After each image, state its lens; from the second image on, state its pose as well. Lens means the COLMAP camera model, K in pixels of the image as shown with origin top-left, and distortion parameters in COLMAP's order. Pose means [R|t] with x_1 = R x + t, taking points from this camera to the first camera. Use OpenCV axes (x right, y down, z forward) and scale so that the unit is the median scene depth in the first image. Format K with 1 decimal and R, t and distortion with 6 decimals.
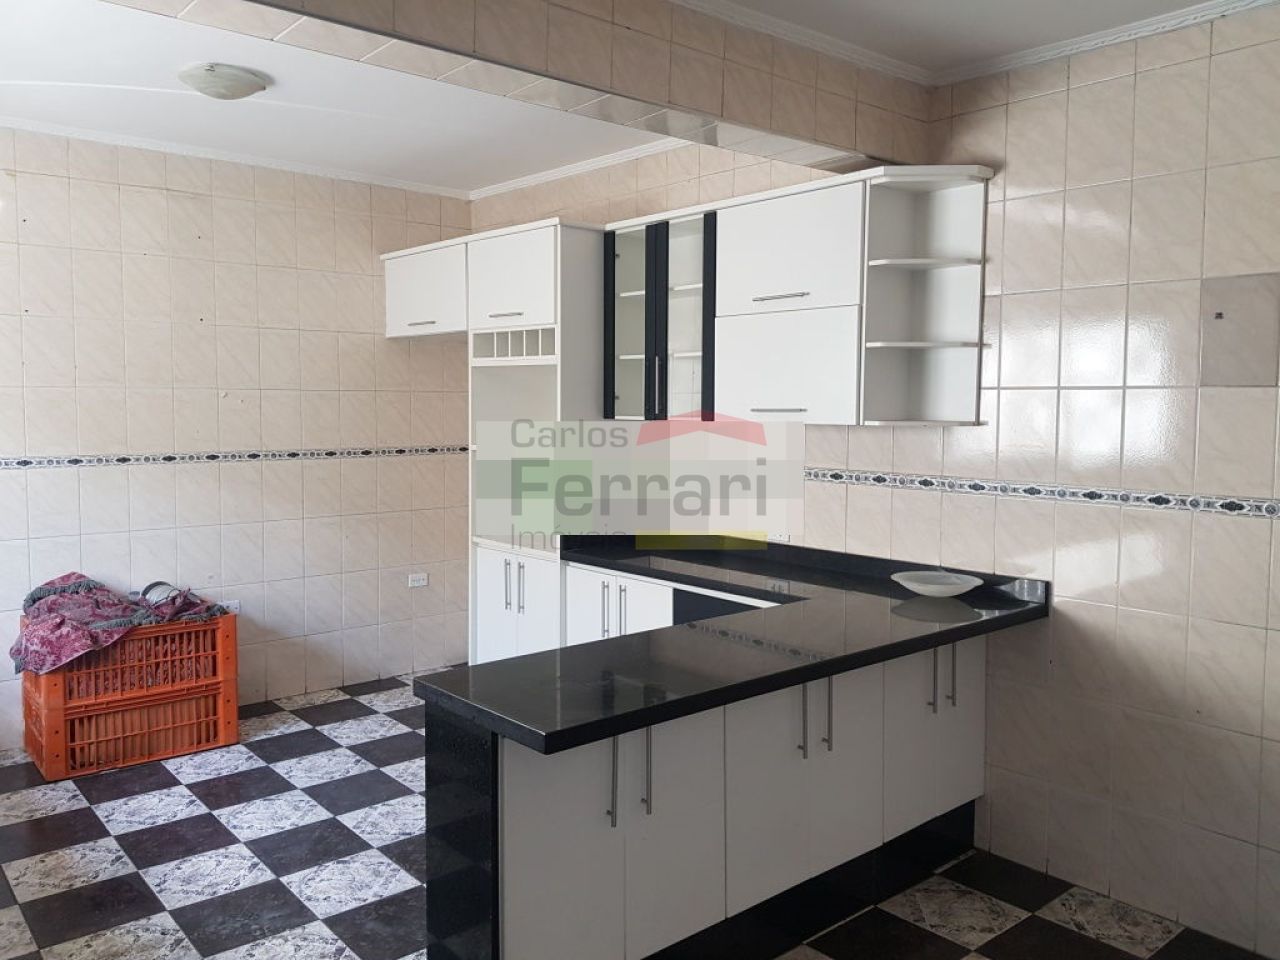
lens RADIAL K [[1016.2, 0, 639.7], [0, 1016.2, 471.9], [0, 0, 1]] dist [0.014606, 0.003501]
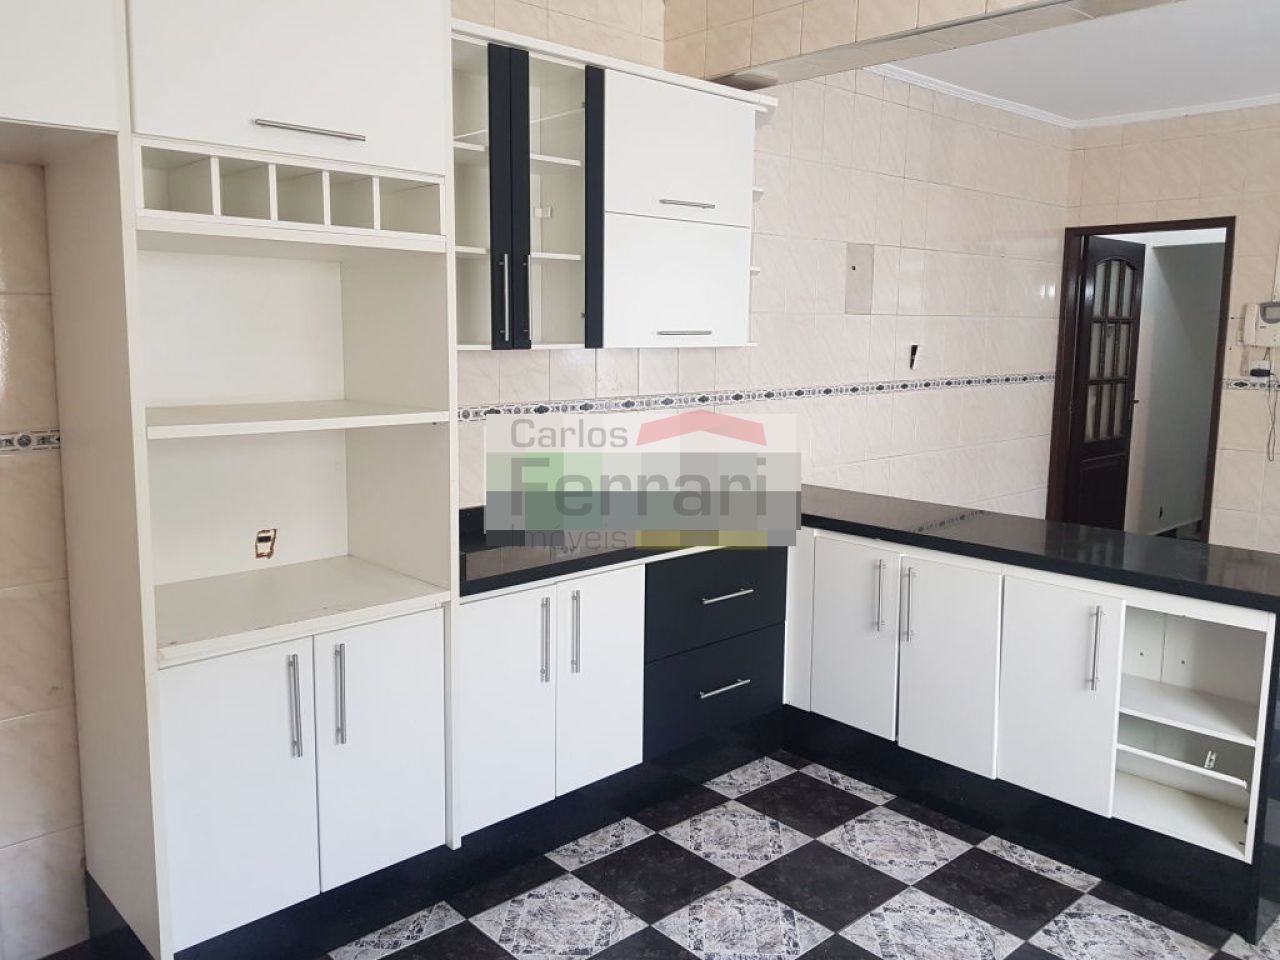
lens RADIAL K [[1016.2, 0, 638.8], [0, 1016.2, 484.1], [0, 0, 1]] dist [0.014606, 0.003501]
pose [[-0.055231, -0.152220, 0.986802, -0.679838], [0.069546, 0.985324, 0.155885, -0.063122], [-0.996049, 0.077238, -0.043835, 0.965647]]
